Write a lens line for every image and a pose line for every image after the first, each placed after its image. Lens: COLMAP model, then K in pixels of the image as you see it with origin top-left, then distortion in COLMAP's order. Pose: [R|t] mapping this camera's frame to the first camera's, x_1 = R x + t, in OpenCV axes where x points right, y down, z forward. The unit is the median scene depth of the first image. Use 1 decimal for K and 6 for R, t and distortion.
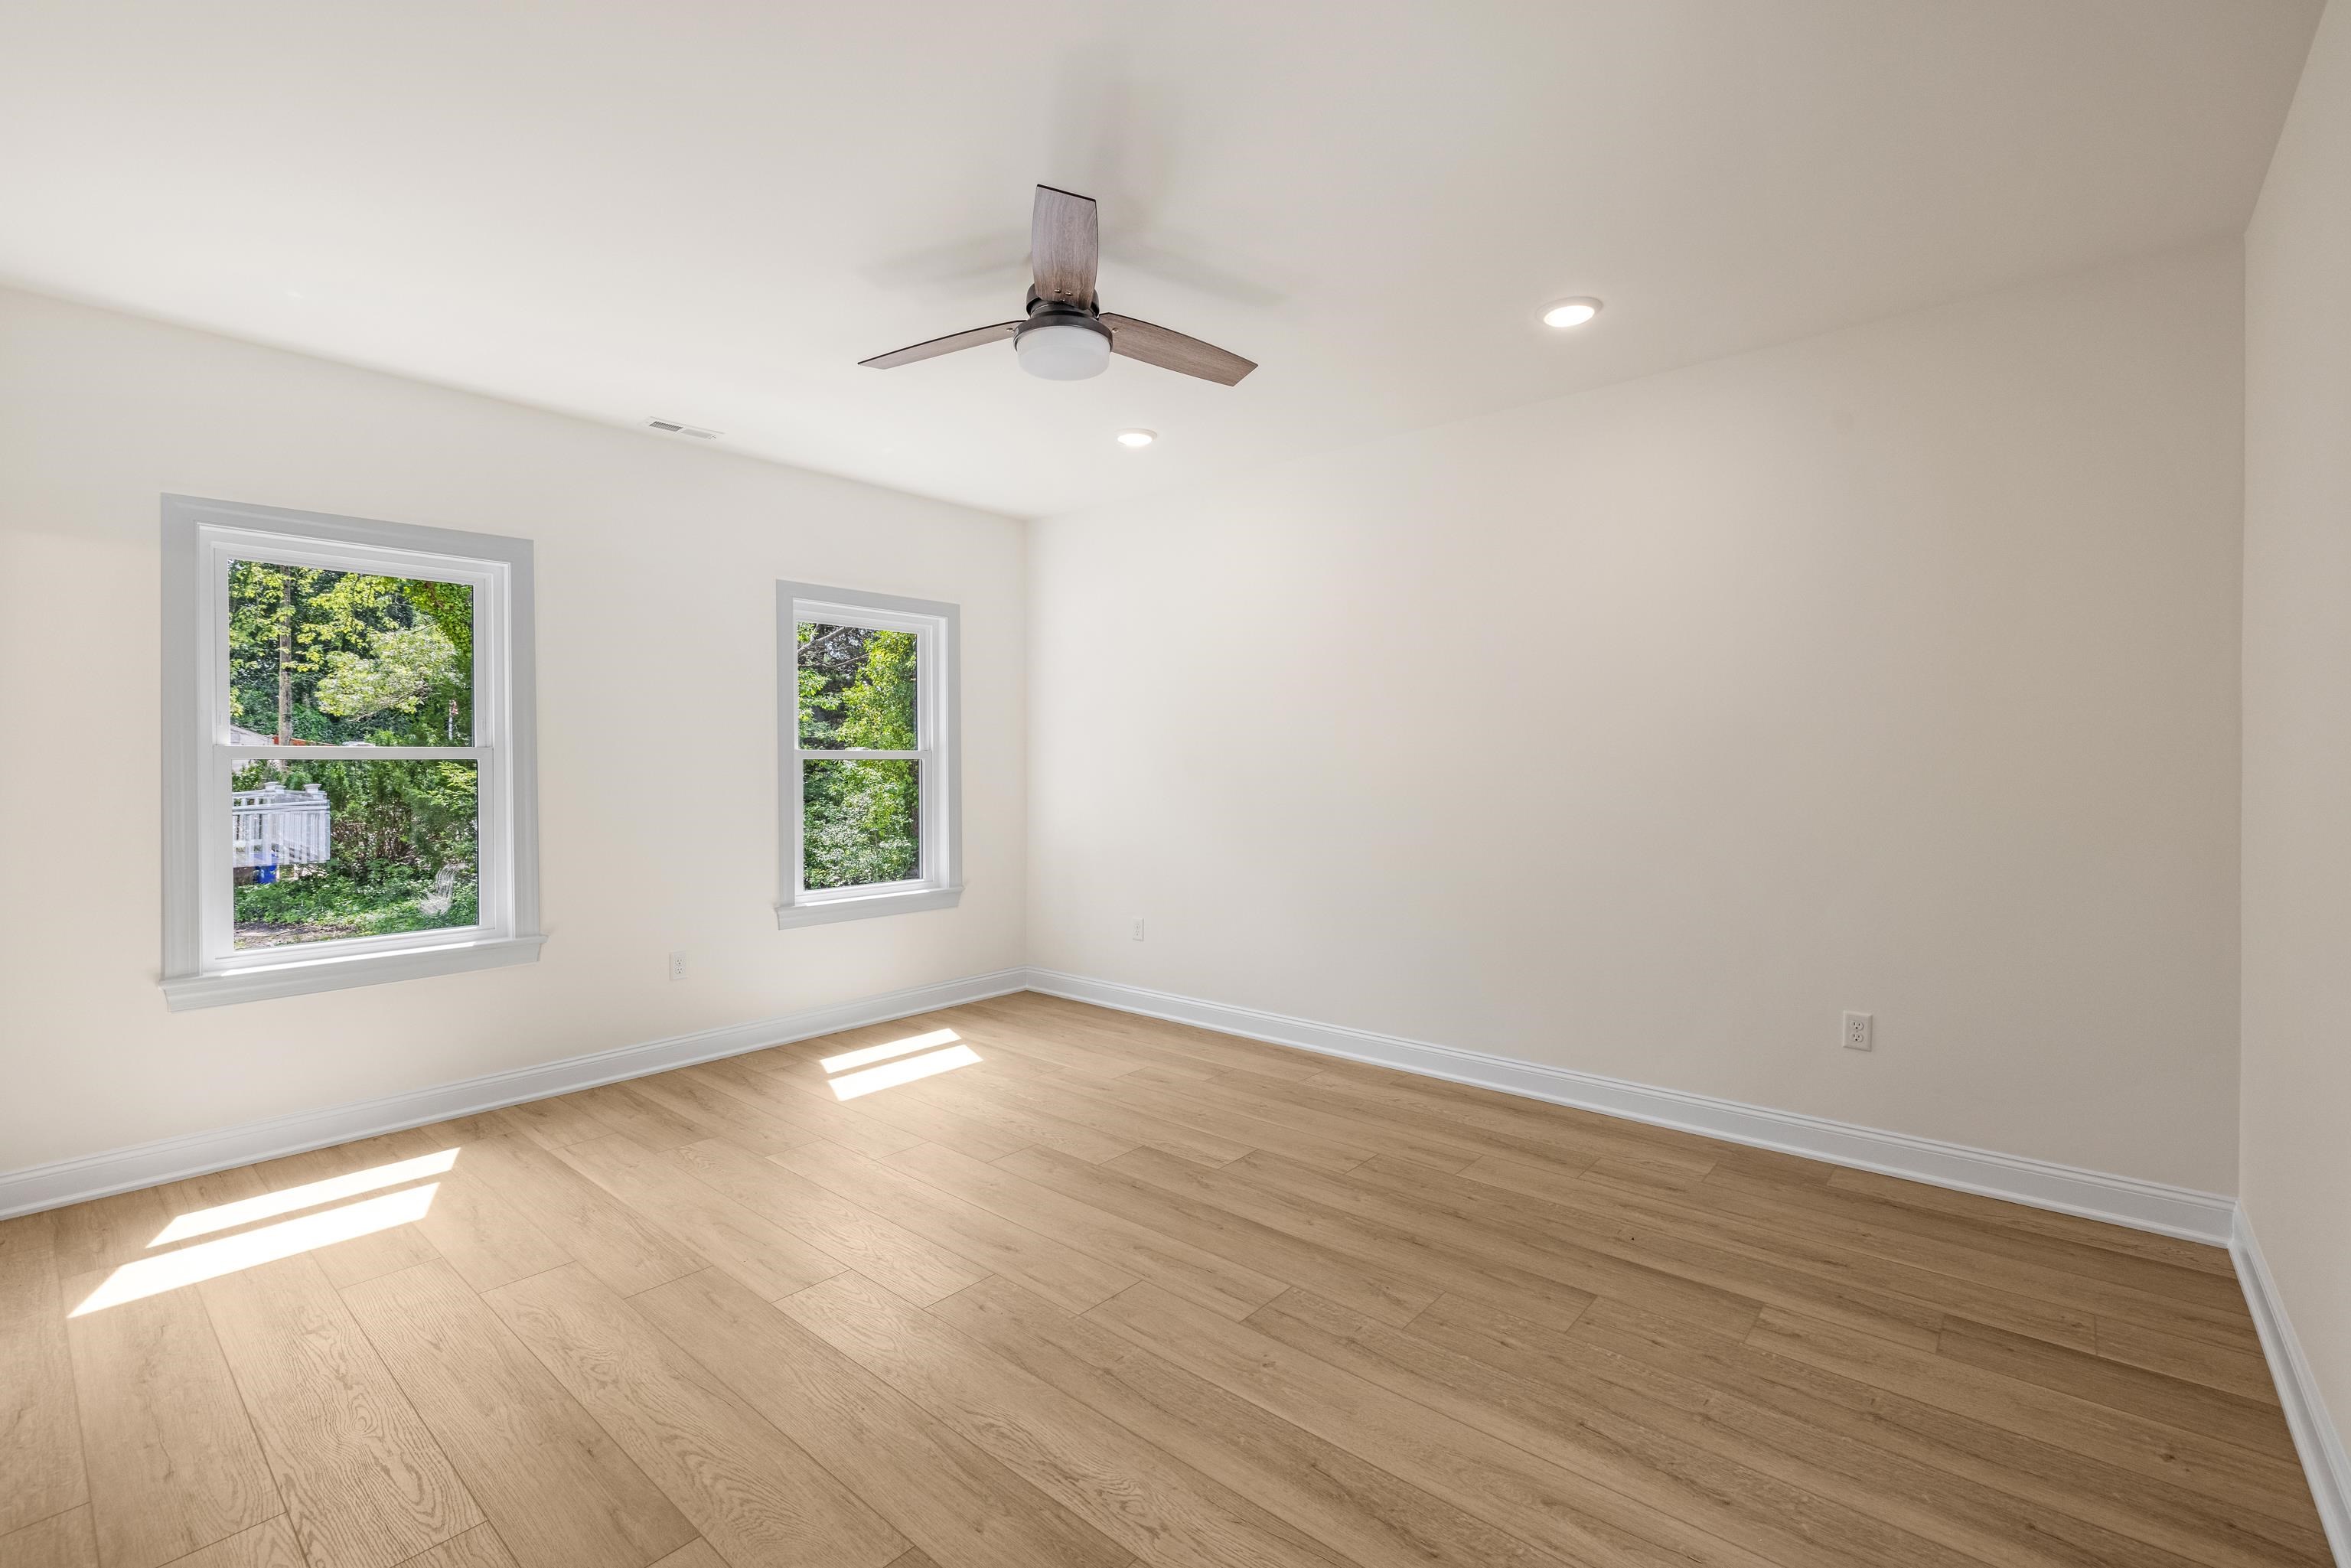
lens RADIAL K [[1023.1, 0, 1175.4], [0, 1023.1, 771.5], [0, 0, 1]] dist [0.001998, -0.000142]
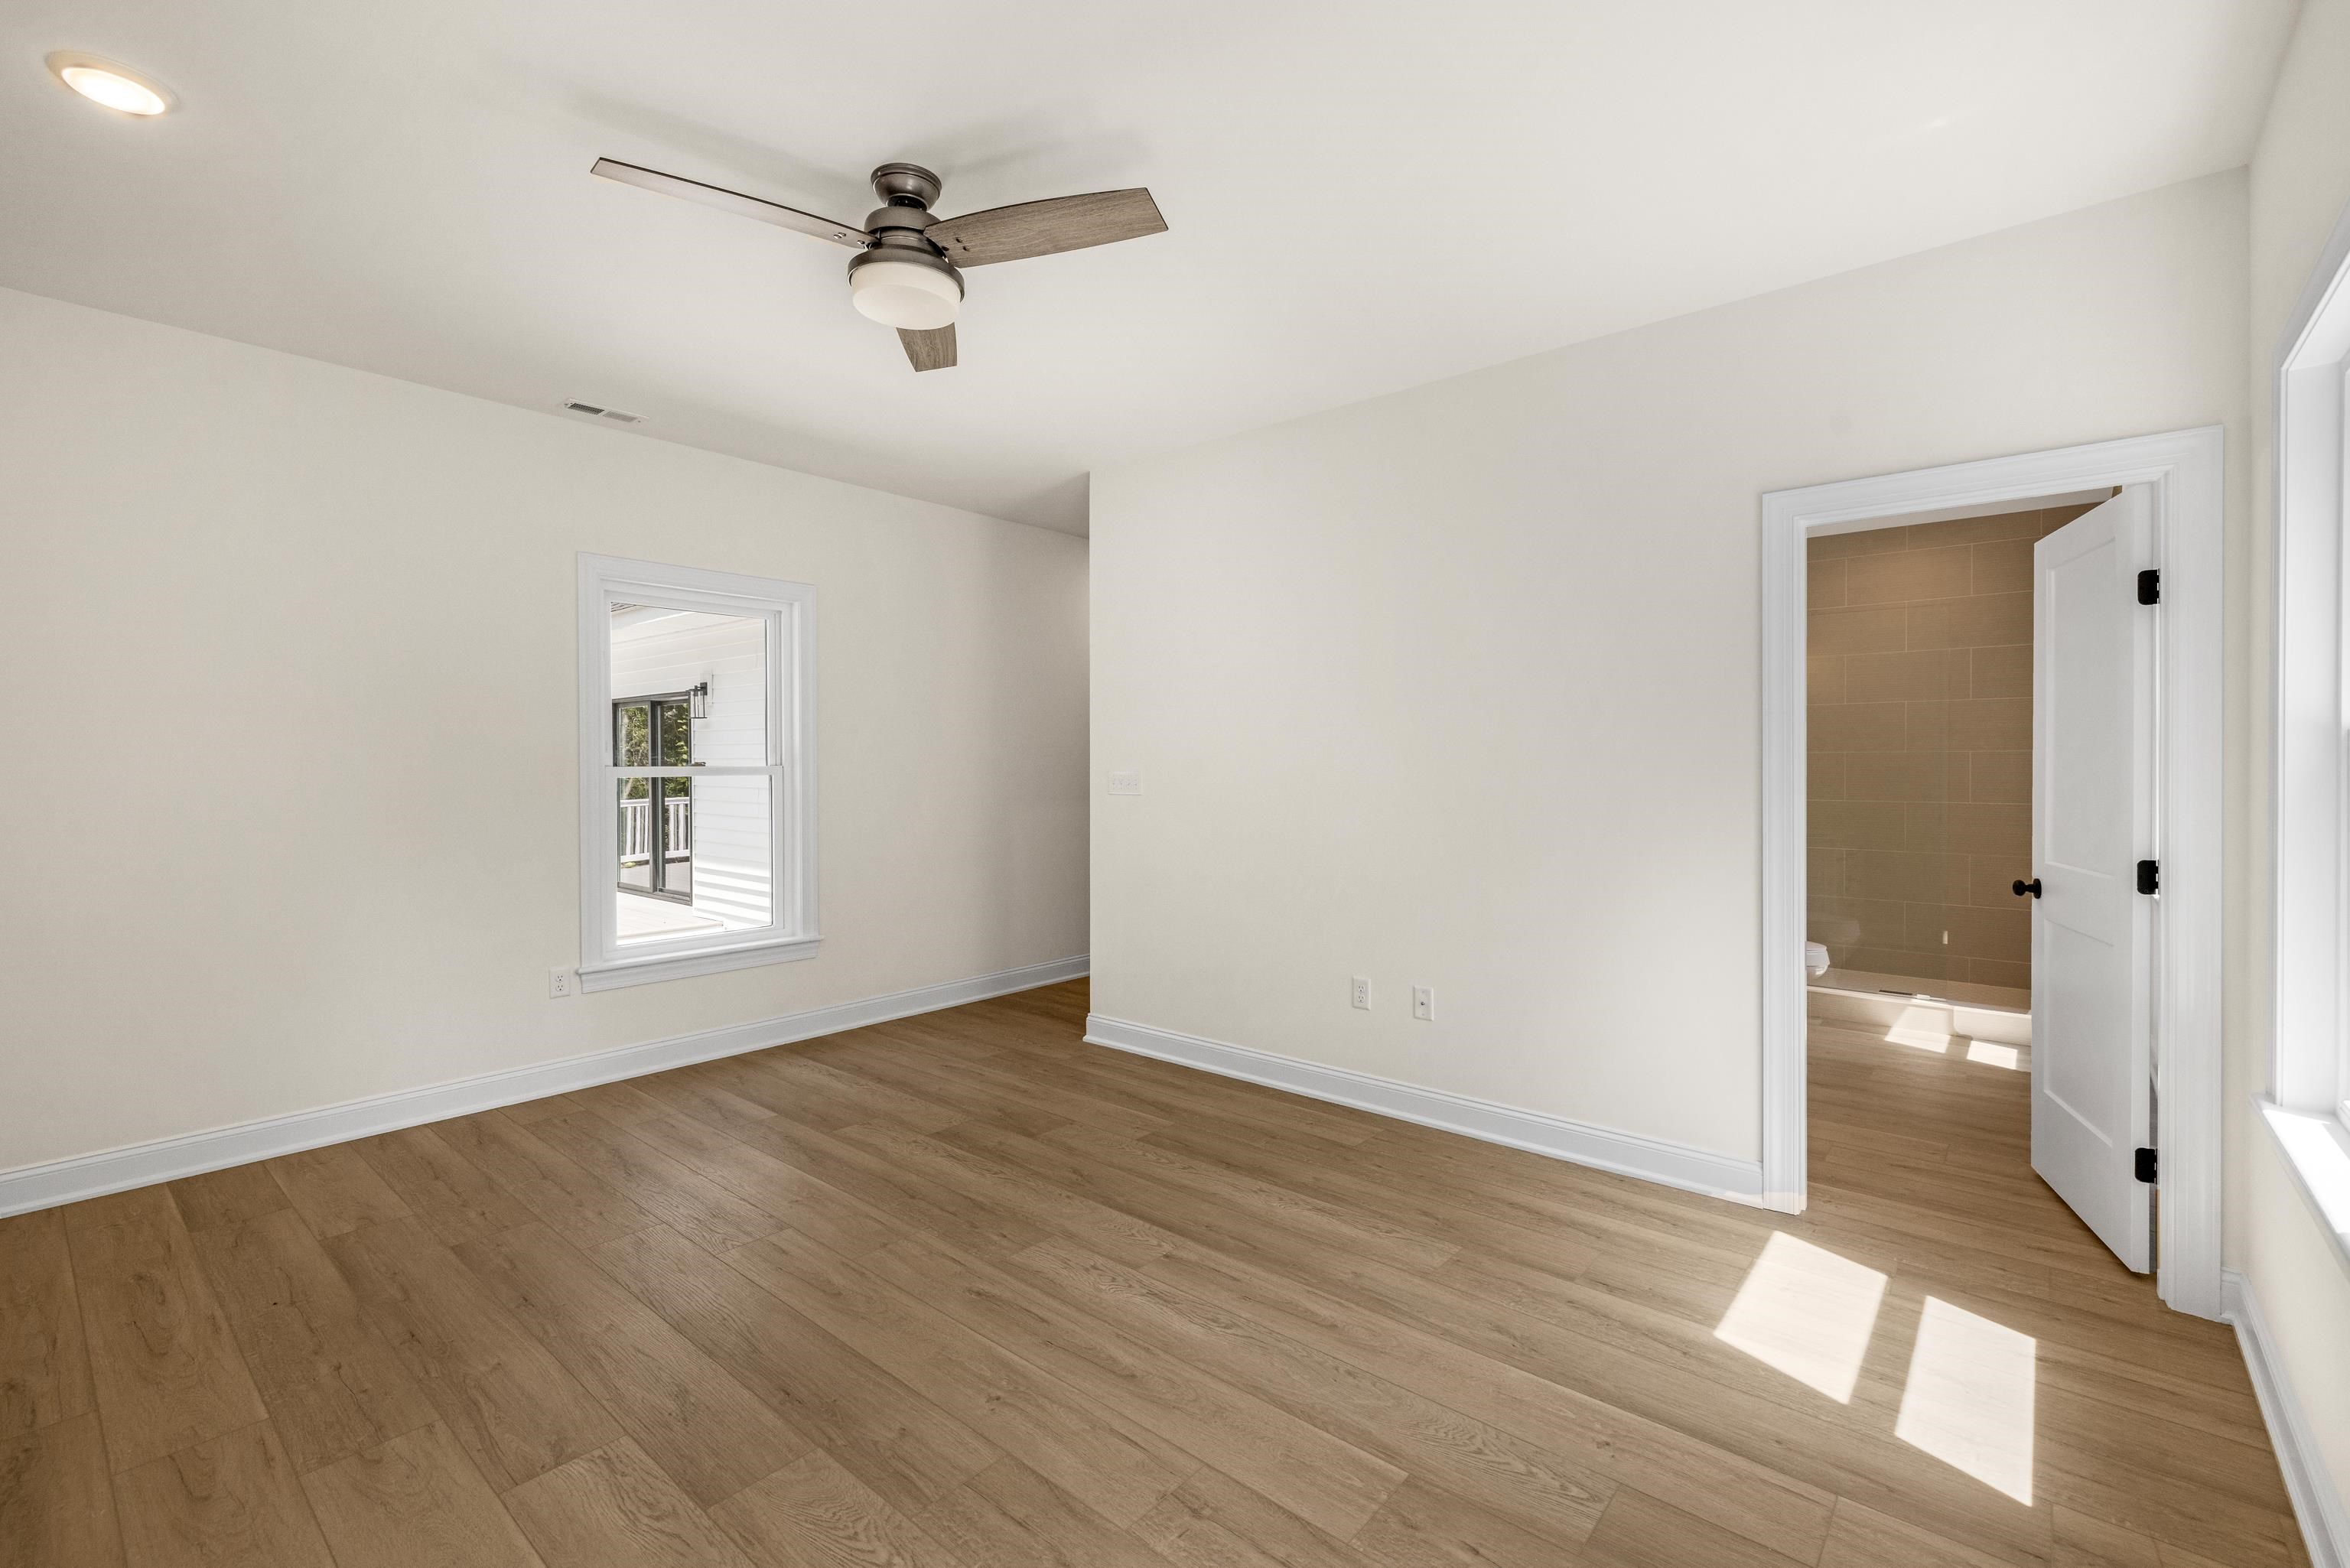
lens RADIAL K [[1022.6, 0, 1175.5], [0, 1022.6, 773.3], [0, 0, 1]] dist [0.001998, -0.000142]
pose [[-0.999988, 0.004031, -0.002625, -0.366815], [0.003970, 0.999737, 0.022571, -0.022645], [0.002716, 0.022561, -0.999742, 2.059610]]
